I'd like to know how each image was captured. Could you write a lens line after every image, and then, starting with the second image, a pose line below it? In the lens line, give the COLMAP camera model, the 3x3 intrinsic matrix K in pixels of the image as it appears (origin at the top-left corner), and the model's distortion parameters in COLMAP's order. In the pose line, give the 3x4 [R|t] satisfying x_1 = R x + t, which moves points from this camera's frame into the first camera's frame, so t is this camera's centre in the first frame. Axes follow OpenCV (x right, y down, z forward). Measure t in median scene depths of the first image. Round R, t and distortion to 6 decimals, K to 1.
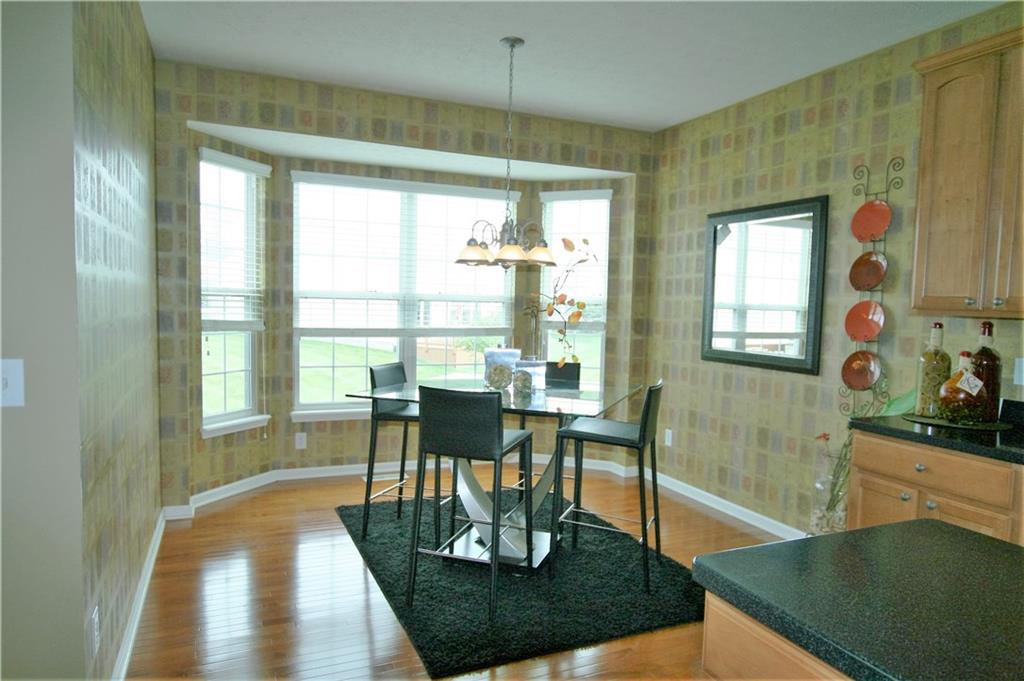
lens RADIAL K [[672.9, 0, 510.1], [0, 672.9, 347.8], [0, 0, 1]] dist [-0.010080, -0.002729]
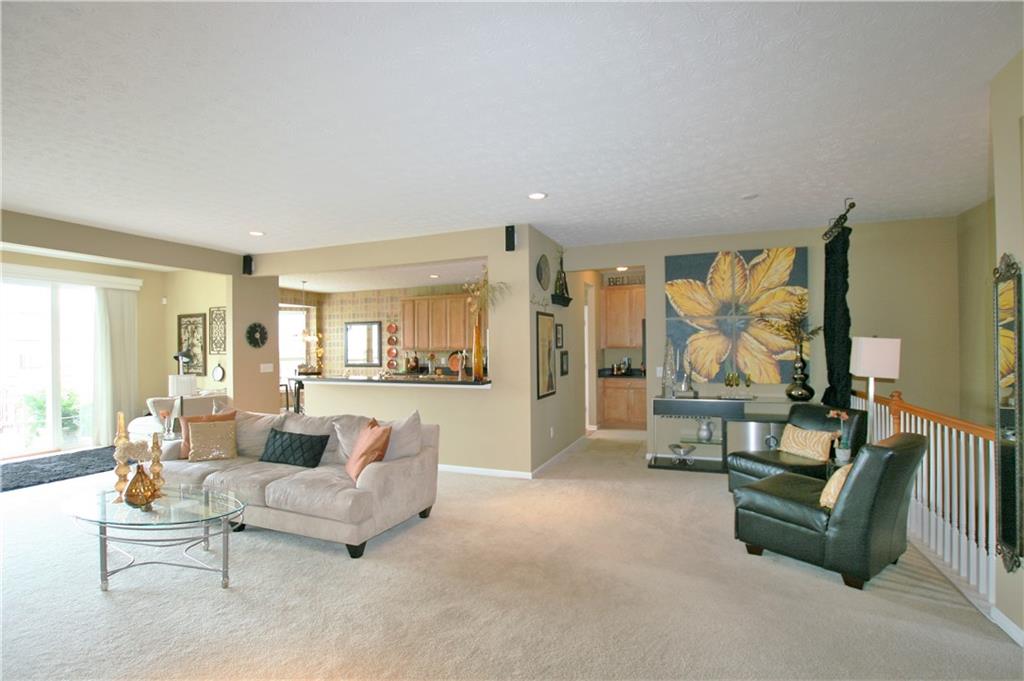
lens RADIAL K [[481.8, 0, 509.6], [0, 481.8, 344.6], [0, 0, 1]] dist [-0.024034, 0.001123]
pose [[0.708947, -0.025373, 0.704805, -1.017896], [0.077430, 0.996112, -0.042025, 0.090842], [-0.700998, 0.084366, 0.708155, -1.574306]]
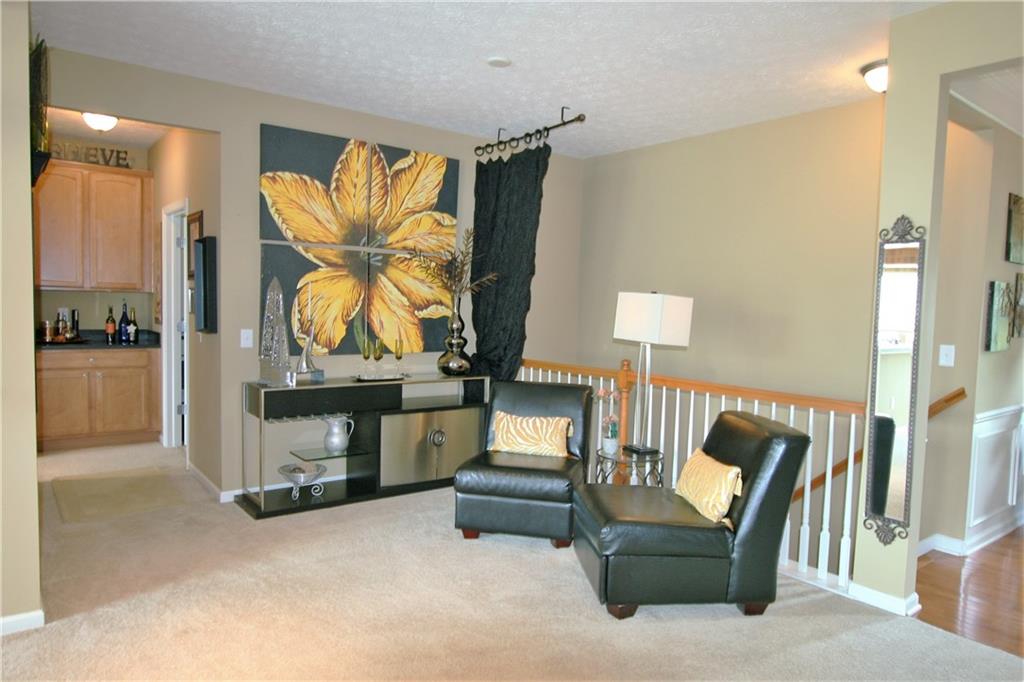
lens RADIAL K [[672.9, 0, 511.3], [0, 672.9, 346.1], [0, 0, 1]] dist [-0.010080, -0.002729]
pose [[-0.245136, -0.095068, 0.964816, -0.893533], [0.034843, 0.993674, 0.106764, 0.067339], [-0.968862, 0.059789, -0.240273, -1.177264]]
